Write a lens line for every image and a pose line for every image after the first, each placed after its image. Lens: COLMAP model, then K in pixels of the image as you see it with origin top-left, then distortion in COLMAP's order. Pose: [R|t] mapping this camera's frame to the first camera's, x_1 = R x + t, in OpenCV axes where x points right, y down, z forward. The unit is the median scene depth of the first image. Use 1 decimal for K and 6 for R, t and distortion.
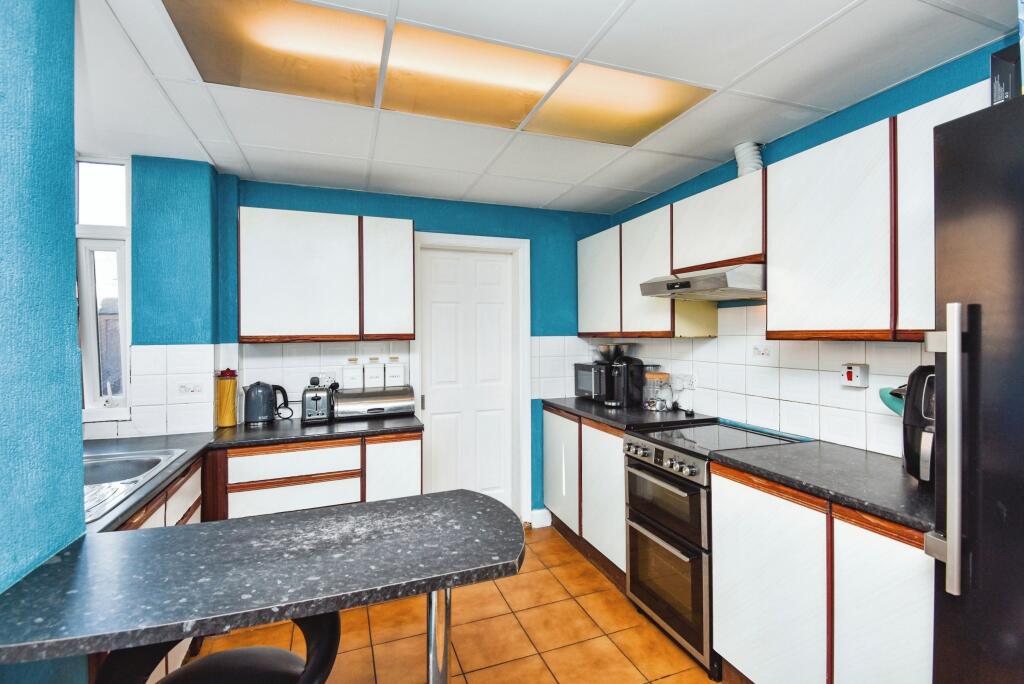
lens RADIAL K [[476.3, 0, 523.1], [0, 476.3, 335.5], [0, 0, 1]] dist [0.016831, -0.002189]
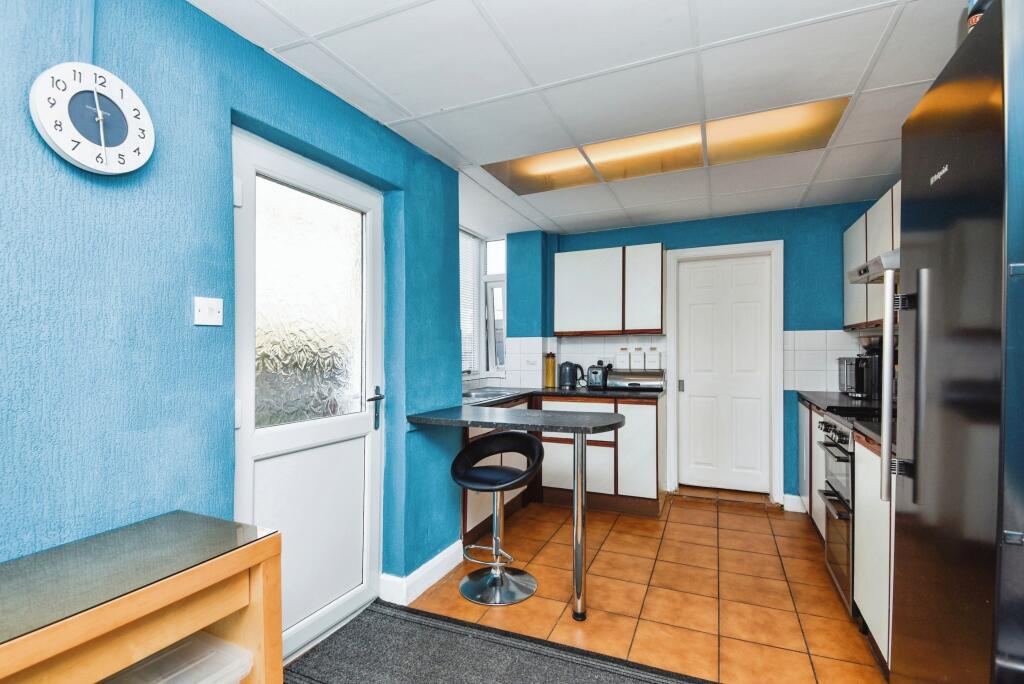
lens RADIAL K [[476.3, 0, 508.0], [0, 476.3, 349.5], [0, 0, 1]] dist [0.016831, -0.002189]
pose [[0.701776, 0.004662, -0.712383, 0.424668], [-0.004462, 0.999988, 0.002148, 0.054615], [0.712384, 0.001671, 0.701788, -0.236527]]
